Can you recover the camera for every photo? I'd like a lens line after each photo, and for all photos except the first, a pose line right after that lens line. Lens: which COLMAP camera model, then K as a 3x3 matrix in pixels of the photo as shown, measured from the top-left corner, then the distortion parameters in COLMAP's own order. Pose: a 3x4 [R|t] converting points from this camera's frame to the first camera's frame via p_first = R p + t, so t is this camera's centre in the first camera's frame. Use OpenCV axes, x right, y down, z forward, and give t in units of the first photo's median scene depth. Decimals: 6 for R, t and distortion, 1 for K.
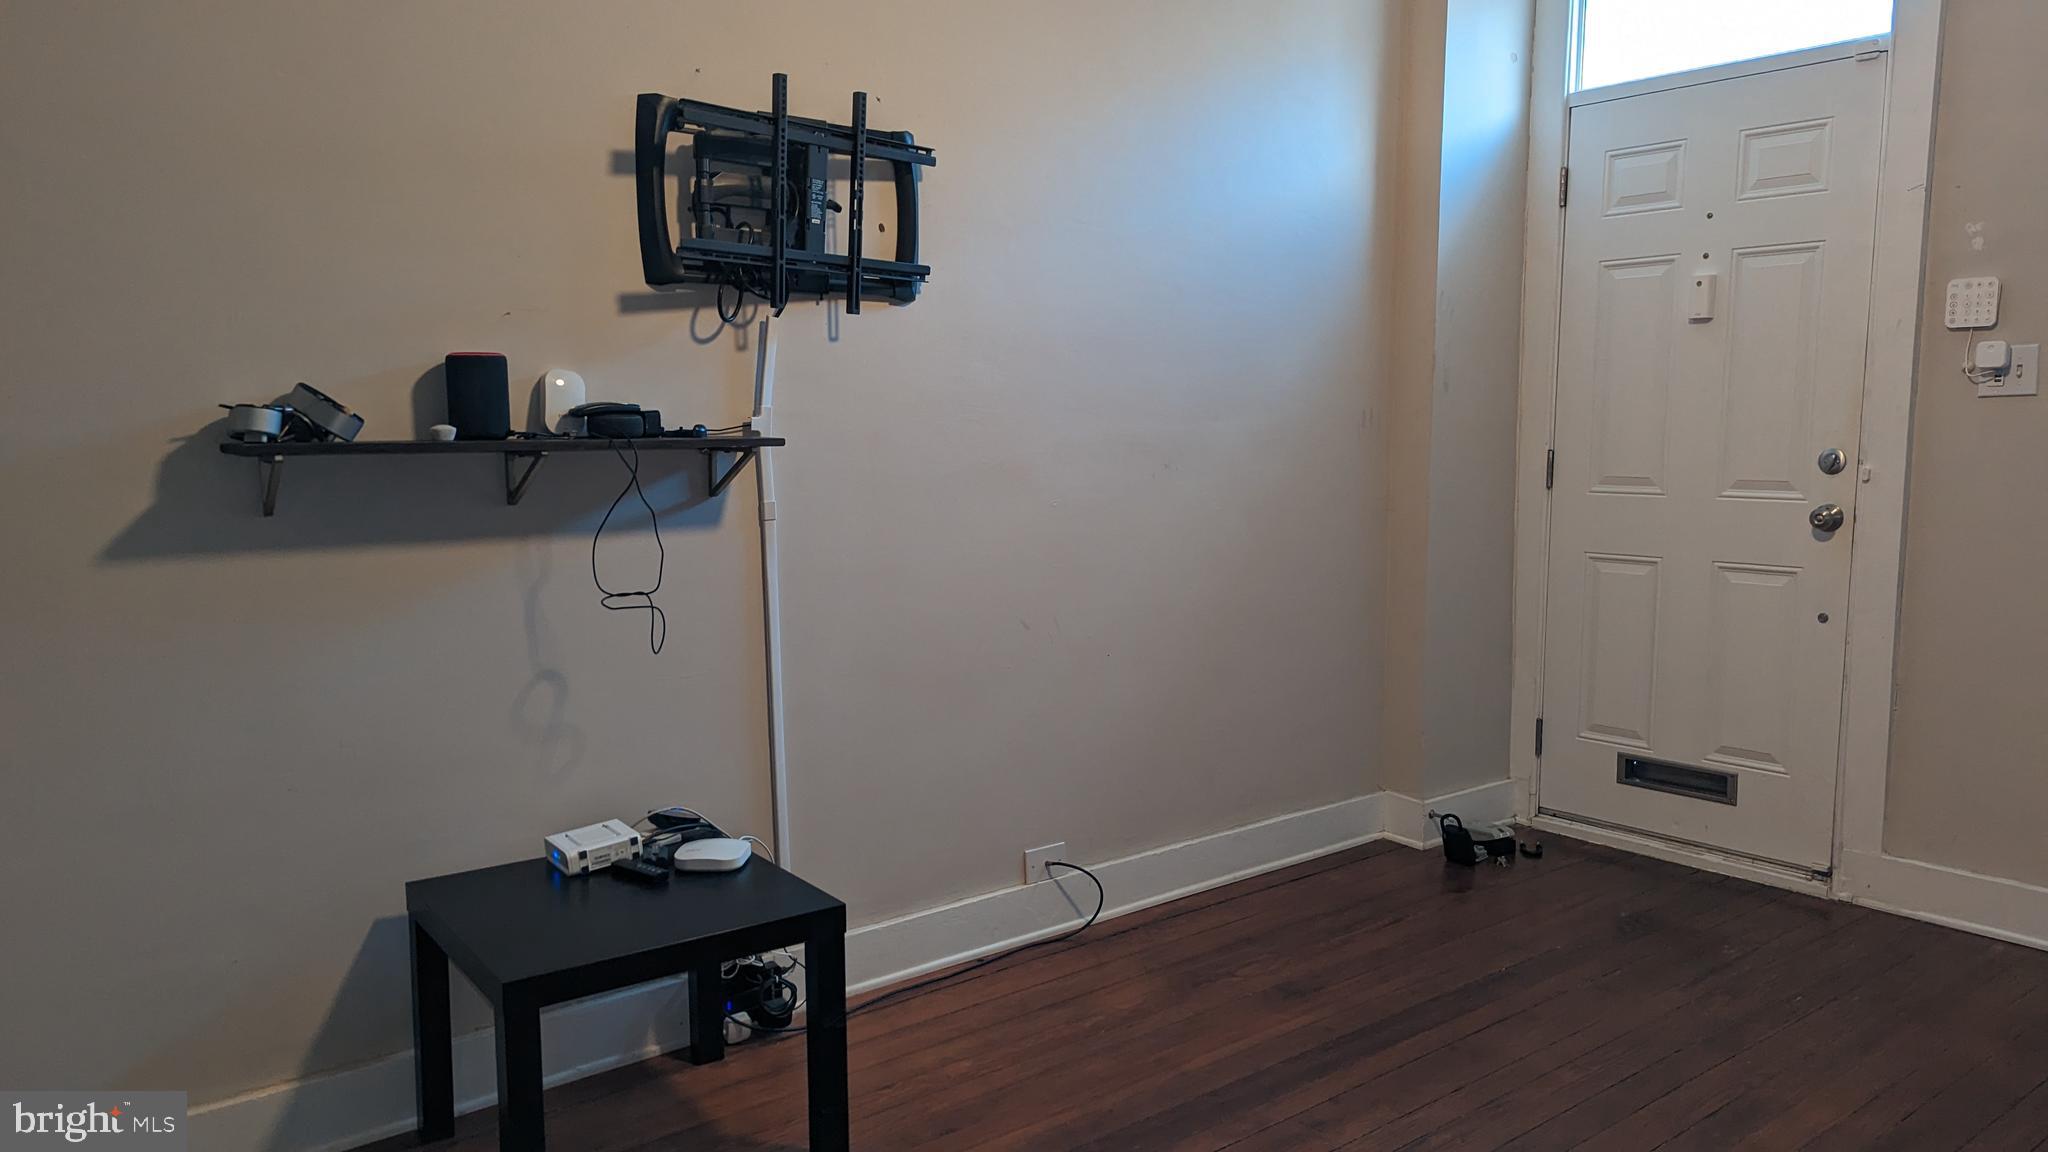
lens RADIAL K [[1449.4, 0, 1016.6], [0, 1449.4, 589.1], [0, 0, 1]] dist [0.083142, -0.096583]
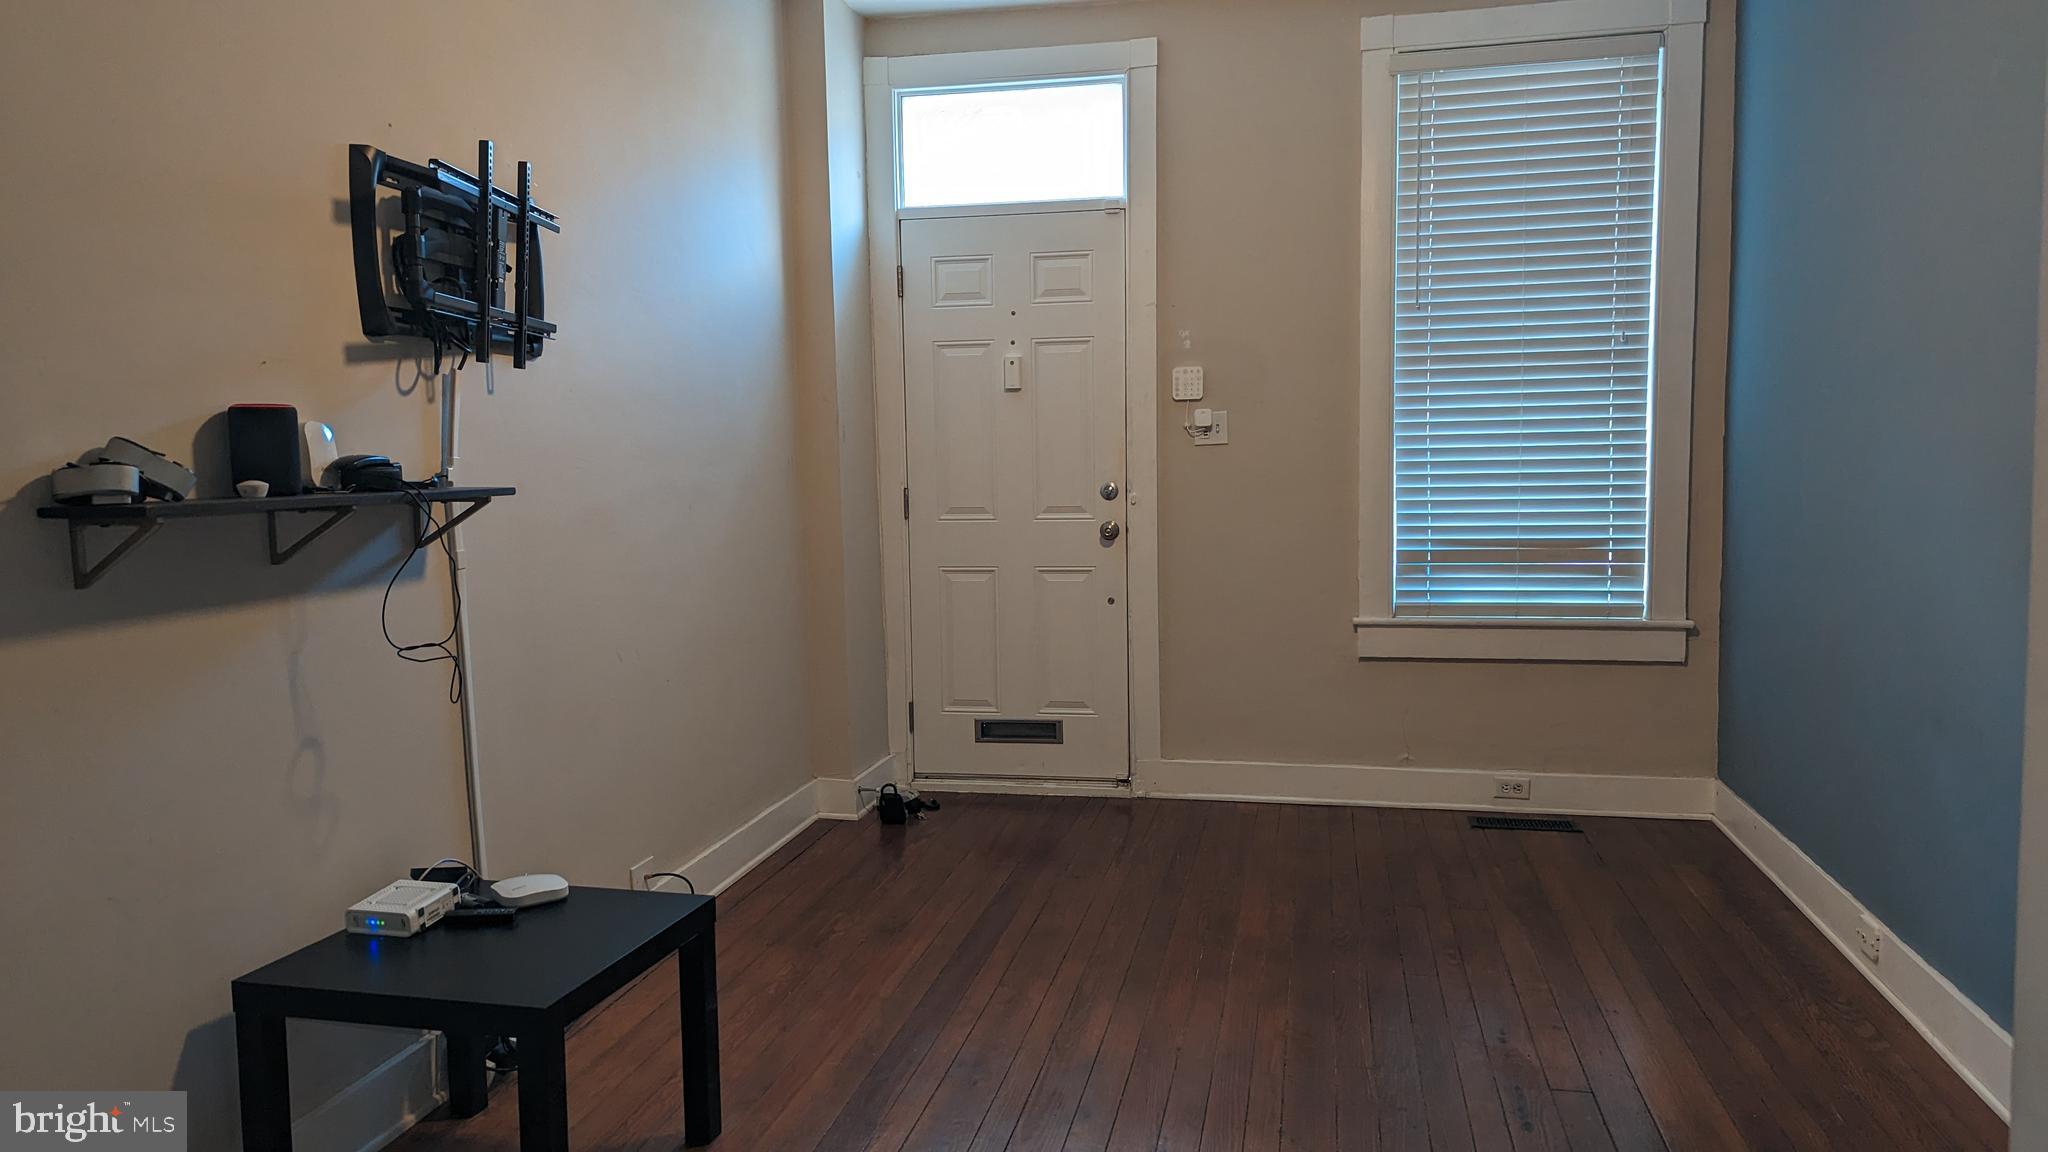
lens RADIAL K [[1450.8, 0, 1010.9], [0, 1450.8, 584.2], [0, 0, 1]] dist [0.081525, -0.078256]
pose [[0.770198, -0.065687, 0.634413, -0.444236], [0.087658, 0.996145, -0.003278, -0.000361], [-0.631753, 0.058136, 0.772987, -0.023626]]
